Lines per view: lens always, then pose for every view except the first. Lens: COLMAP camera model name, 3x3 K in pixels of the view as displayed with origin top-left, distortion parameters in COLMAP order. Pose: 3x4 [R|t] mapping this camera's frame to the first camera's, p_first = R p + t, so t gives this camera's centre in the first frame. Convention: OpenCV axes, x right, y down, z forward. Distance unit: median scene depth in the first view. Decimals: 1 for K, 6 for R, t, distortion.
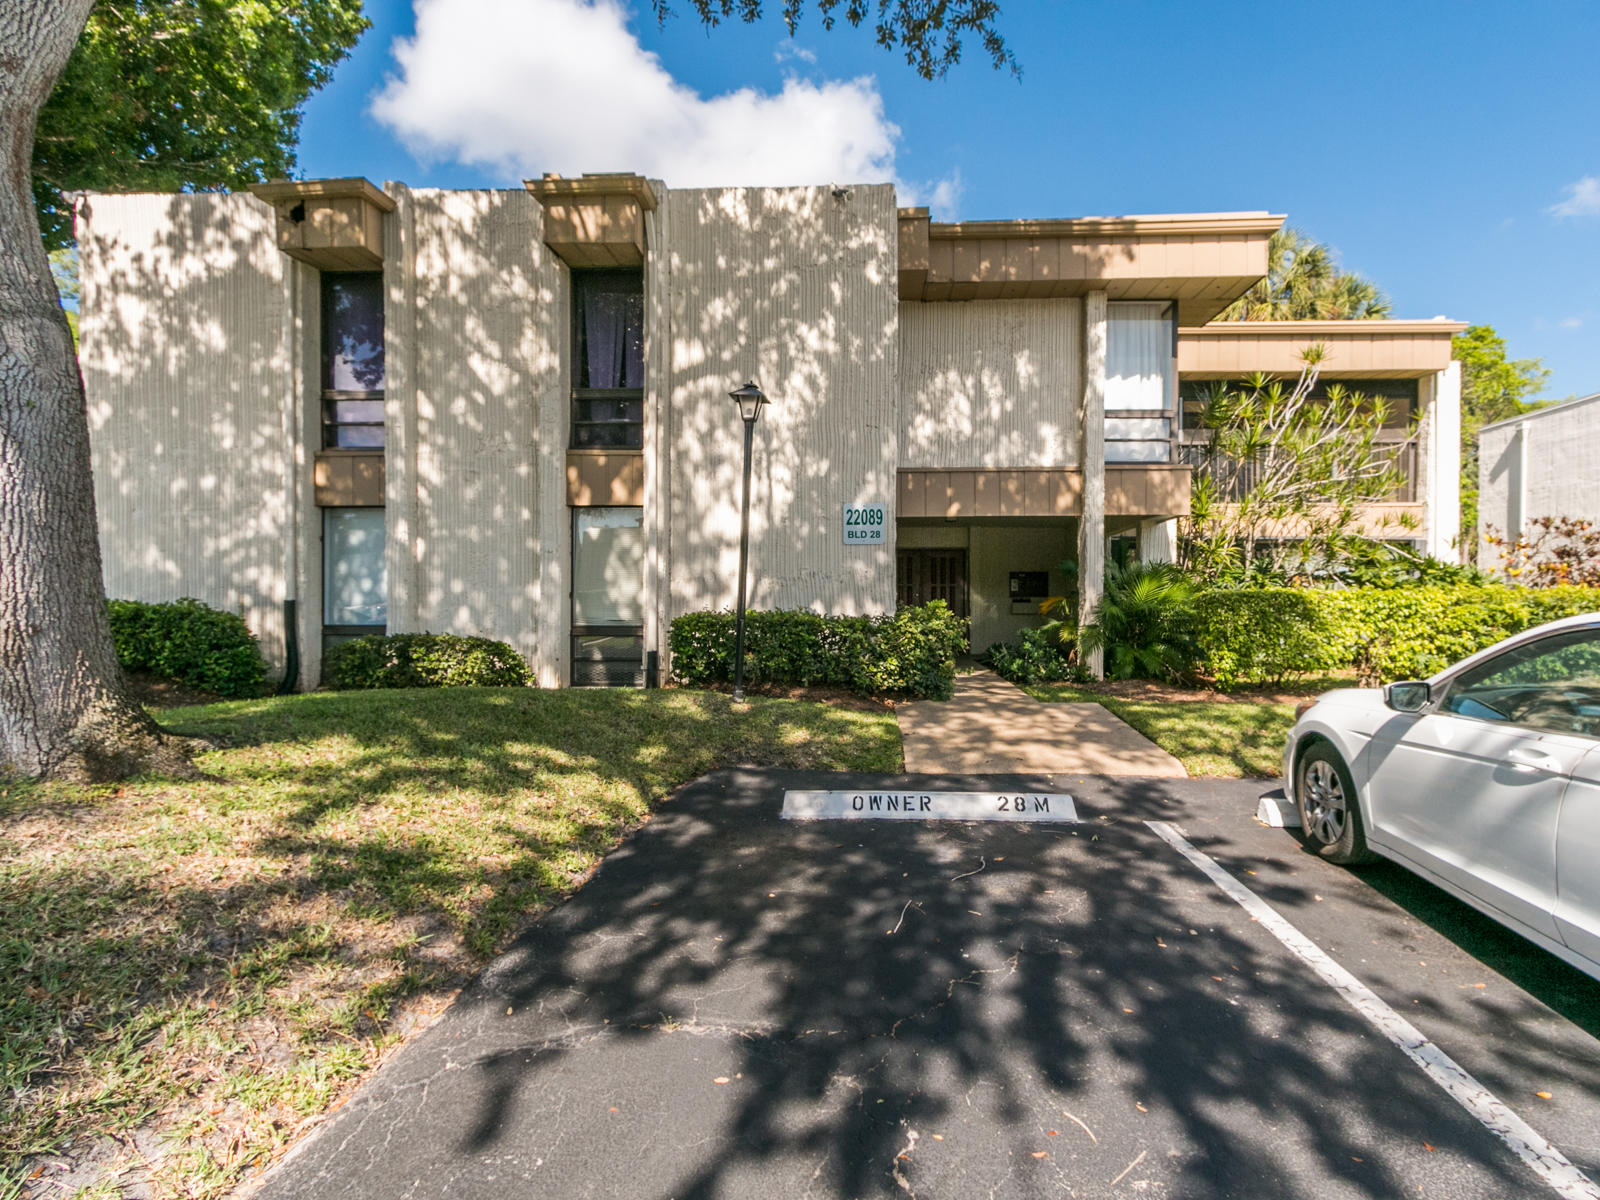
lens RADIAL K [[721.3, 0, 800.0], [0, 721.3, 600.0], [0, 0, 1]] dist [0.000901, 0.000149]
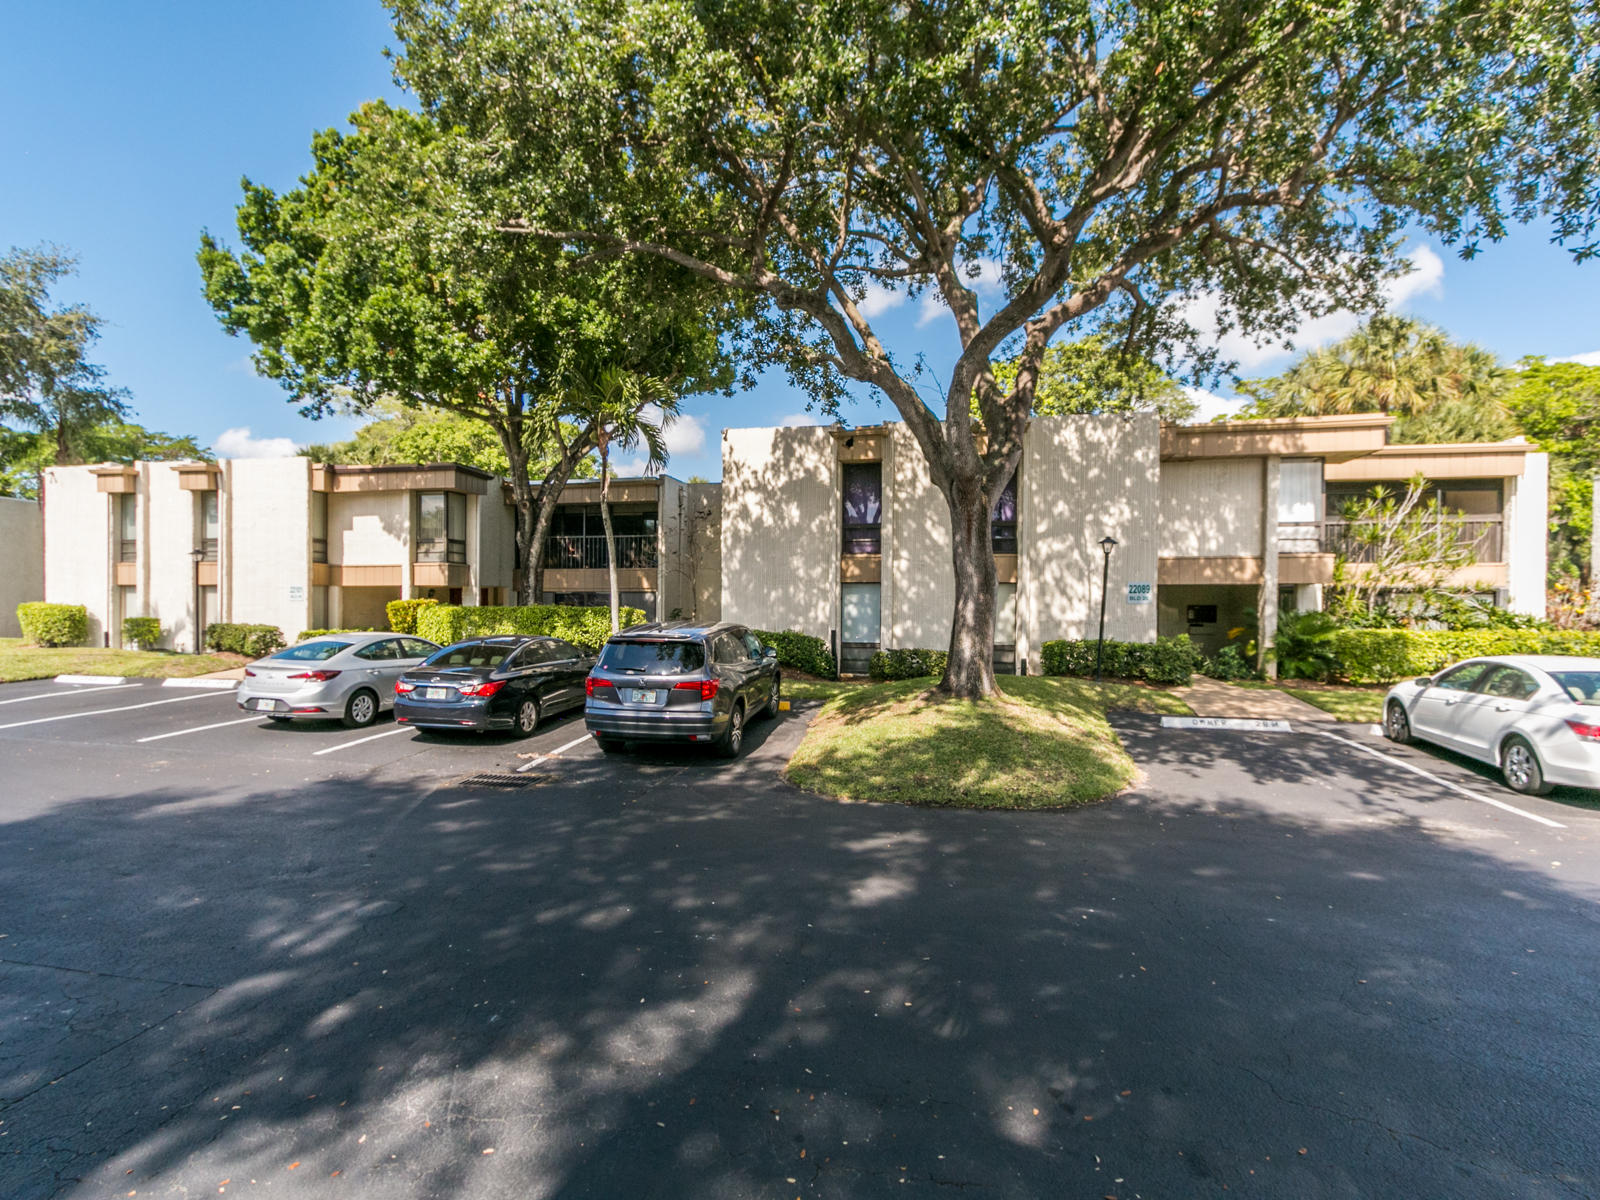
lens RADIAL K [[719.7, 0, 724.8], [0, 719.7, 614.0], [0, 0, 1]] dist [-0.000903, -0.000521]
pose [[0.982868, -0.012035, -0.183918, -0.578221], [0.015429, 0.999736, 0.017036, -0.098887], [0.183664, -0.019582, 0.982794, -0.968138]]
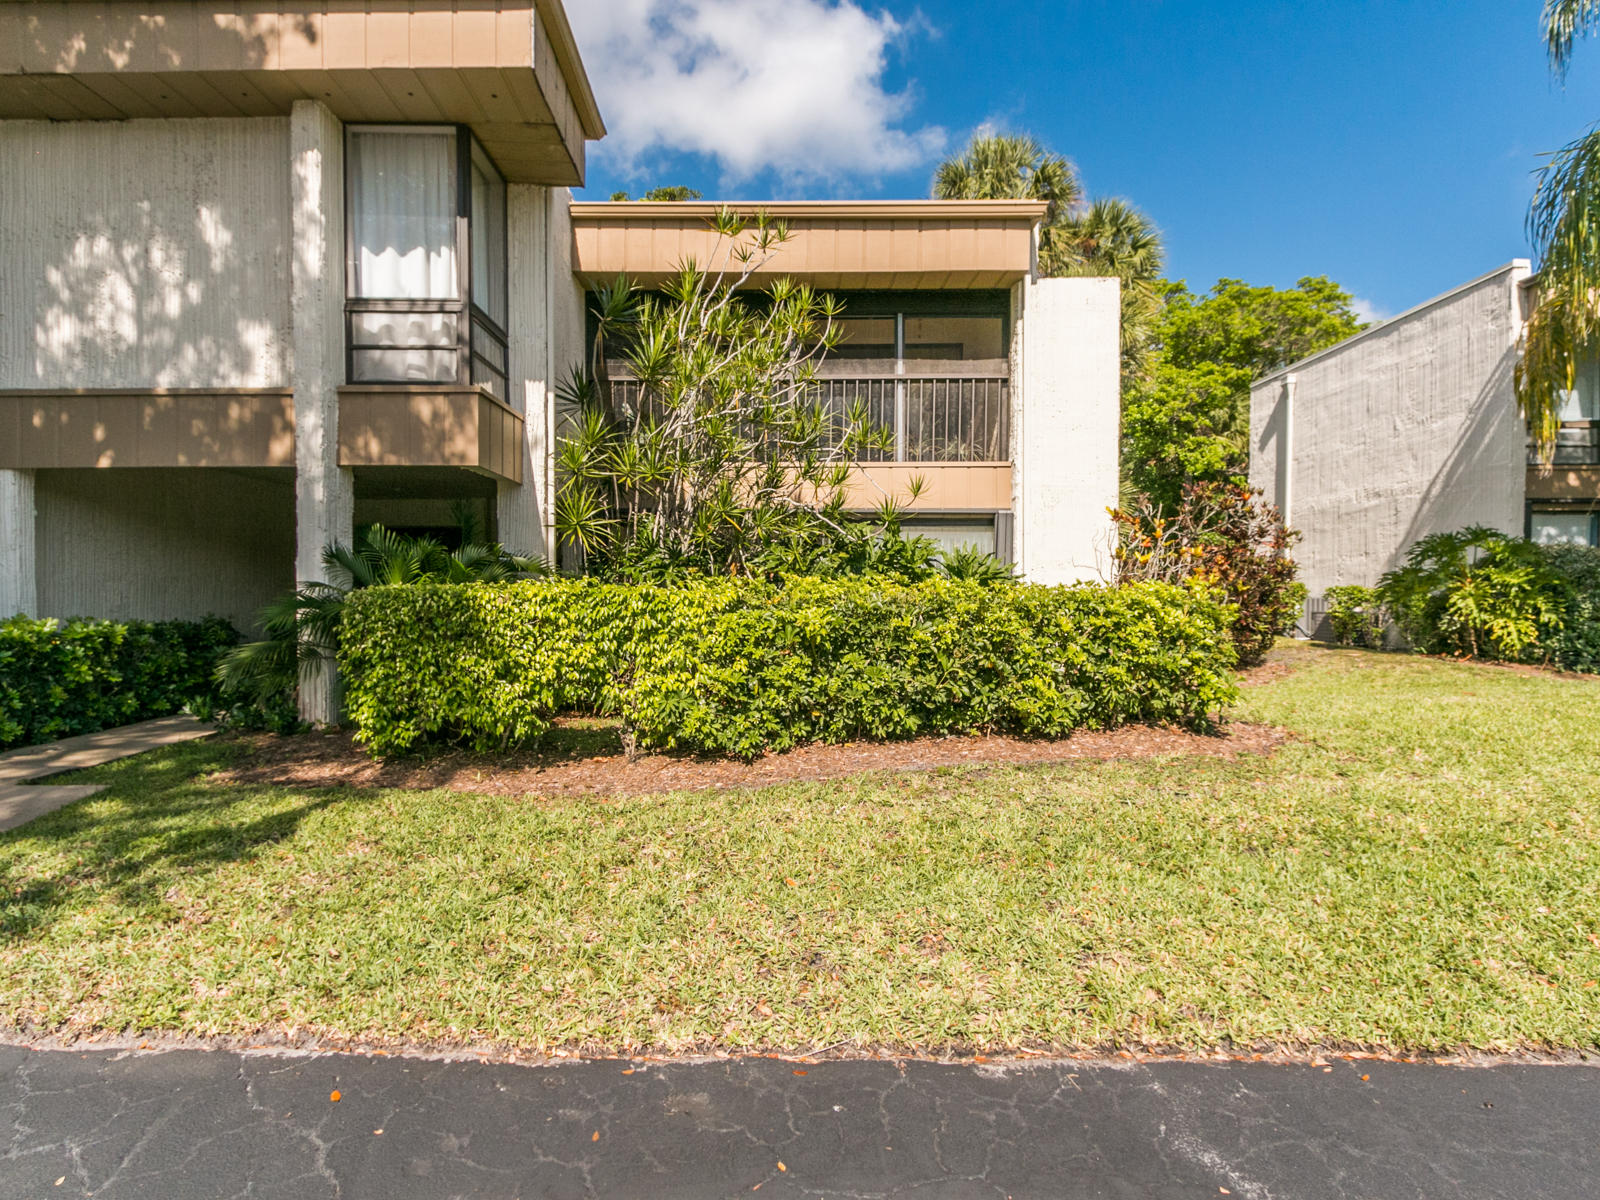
lens RADIAL K [[784.0, 0, 758.5], [0, 784.0, 603.2], [0, 0, 1]] dist [0.003109, 0.000775]
pose [[0.998840, -0.013490, 0.046224, 0.732712], [0.013551, 0.999908, -0.000989, 0.001862], [-0.046207, 0.001614, 0.998931, 0.306277]]
